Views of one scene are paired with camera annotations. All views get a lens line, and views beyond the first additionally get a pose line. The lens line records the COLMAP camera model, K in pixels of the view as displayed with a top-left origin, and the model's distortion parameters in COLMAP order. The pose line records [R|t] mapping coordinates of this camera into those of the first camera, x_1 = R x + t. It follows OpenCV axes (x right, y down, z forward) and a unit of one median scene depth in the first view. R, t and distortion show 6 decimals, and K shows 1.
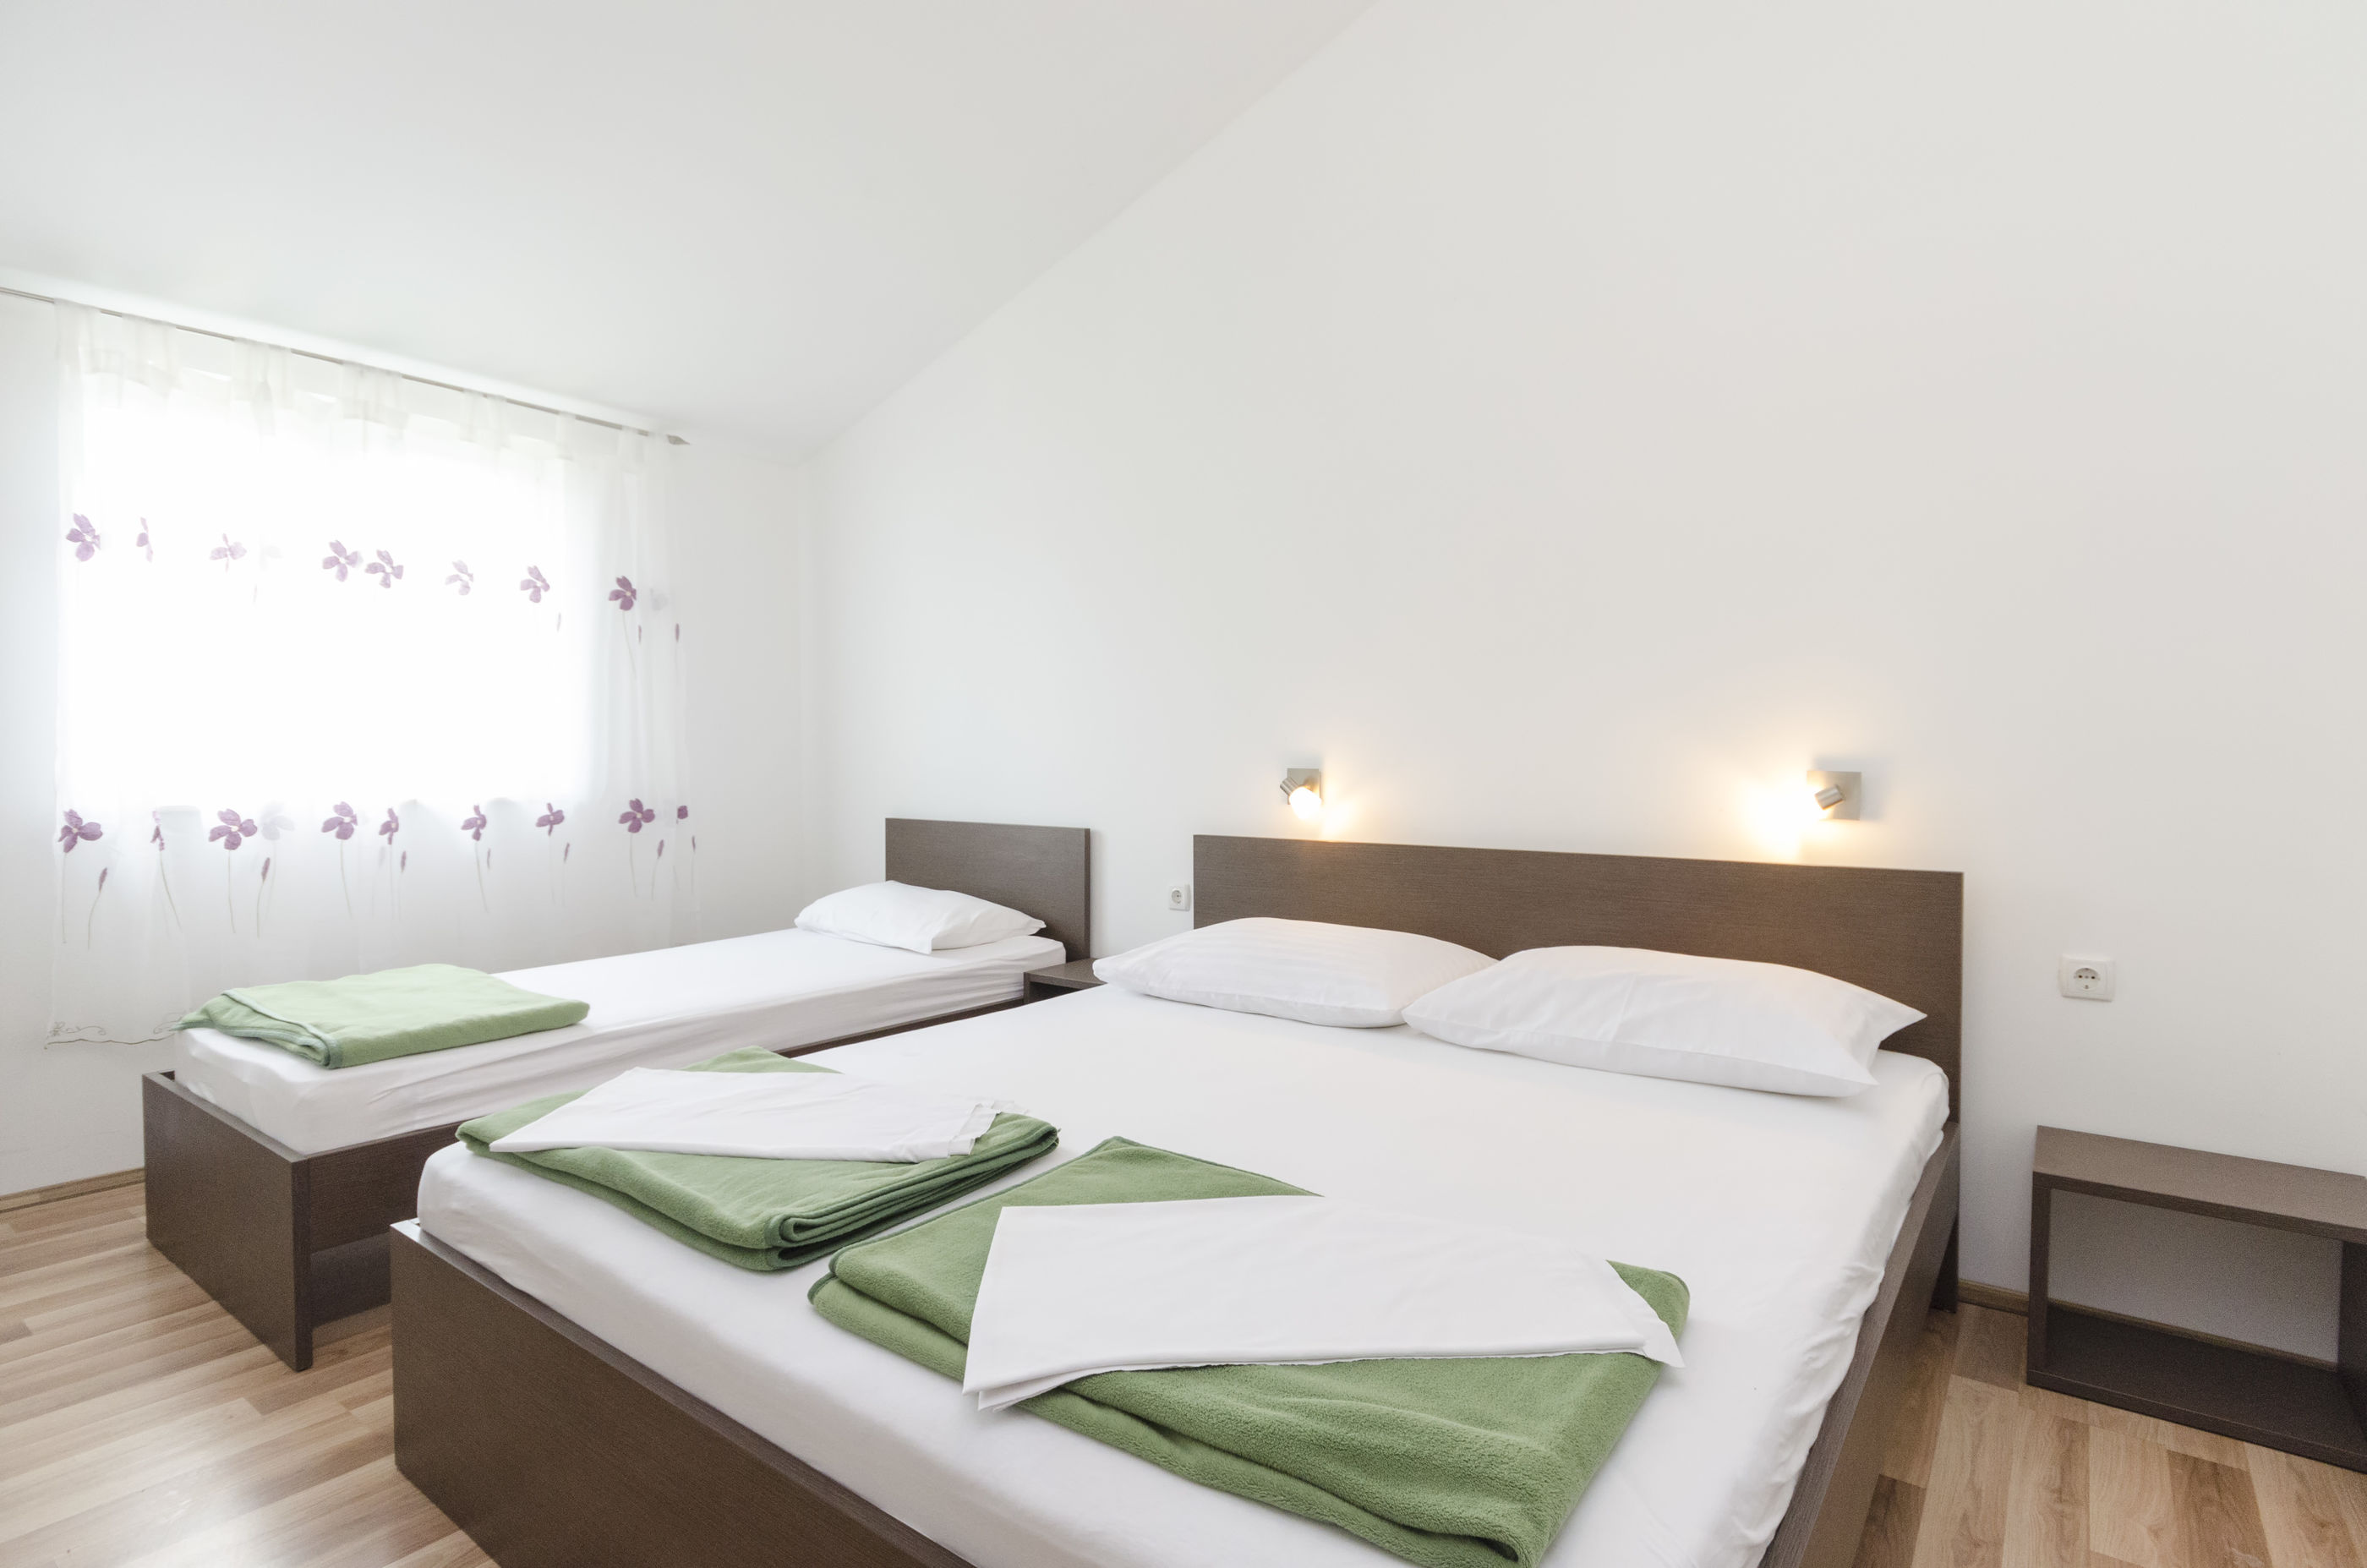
lens RADIAL K [[1191.6, 0, 1191.2], [0, 1191.6, 786.4], [0, 0, 1]] dist [0.000951, -0.001661]
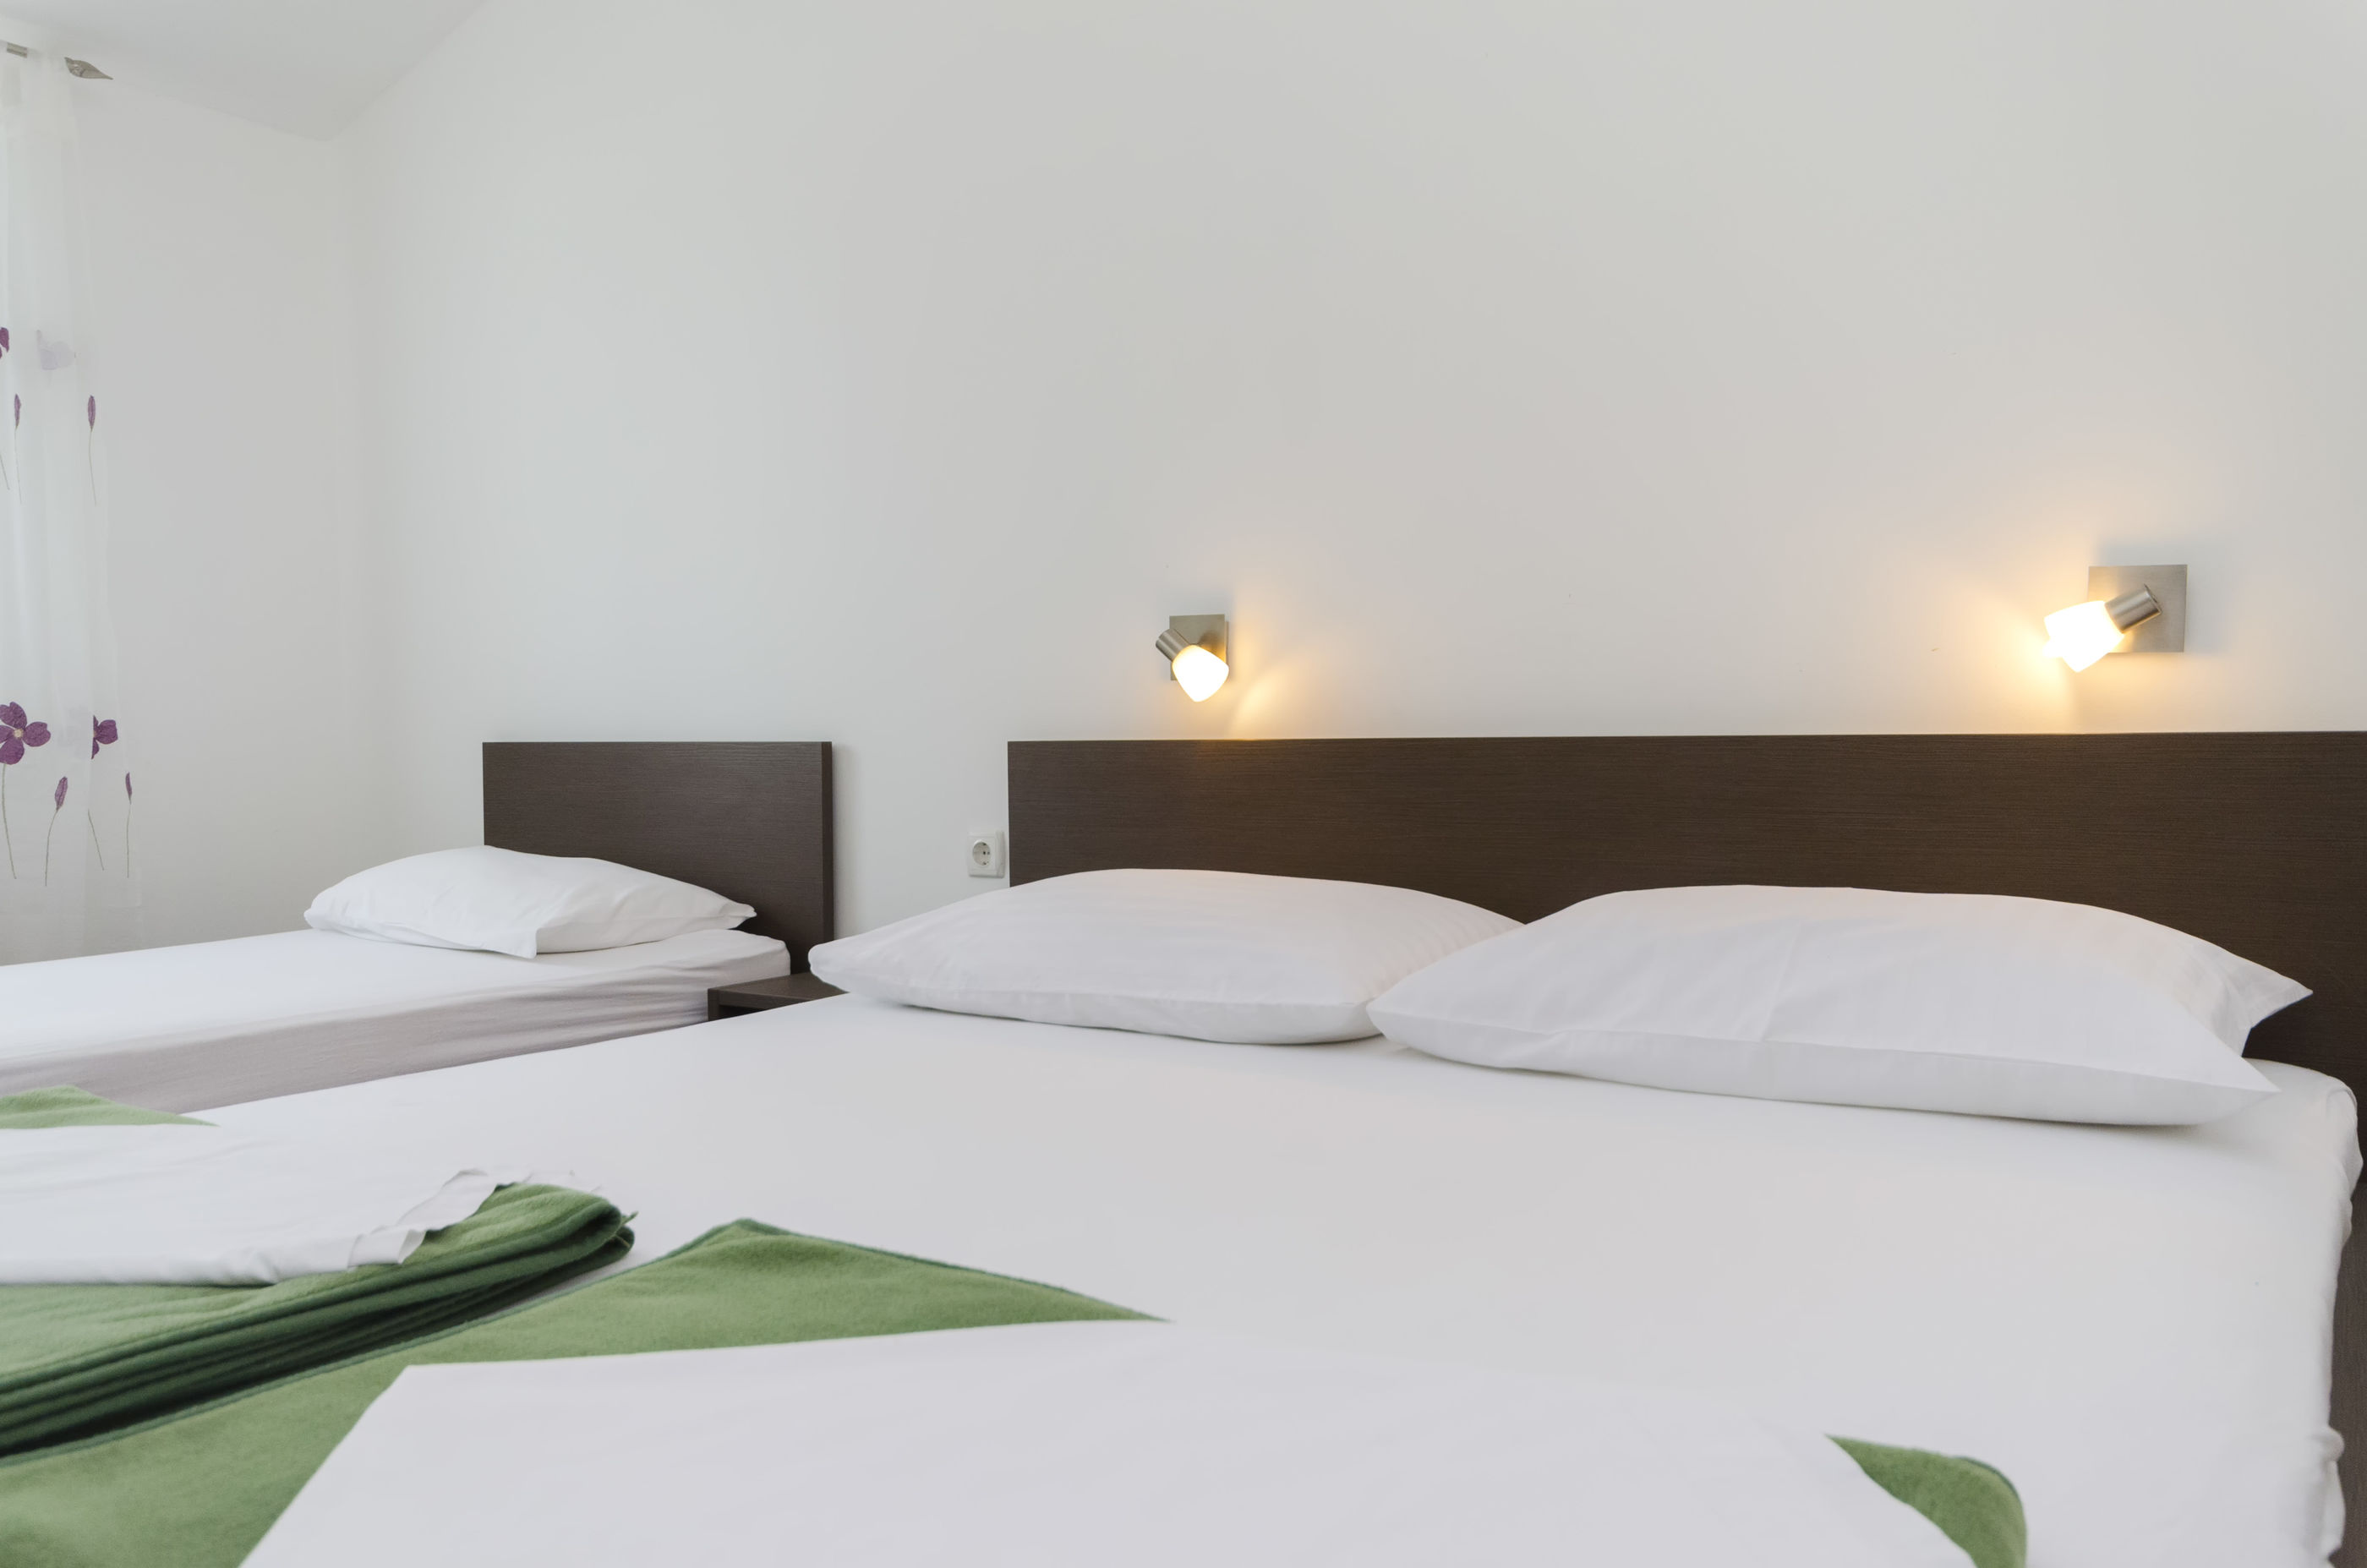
lens RADIAL K [[1825.9, 0, 1177.9], [0, 1825.9, 780.5], [0, 0, 1]] dist [0.000531, 0.007454]
pose [[0.998016, -0.013966, 0.061391, 0.031655], [0.013582, 0.999886, 0.006664, 0.059689], [-0.061477, -0.005817, 0.998092, 0.139651]]
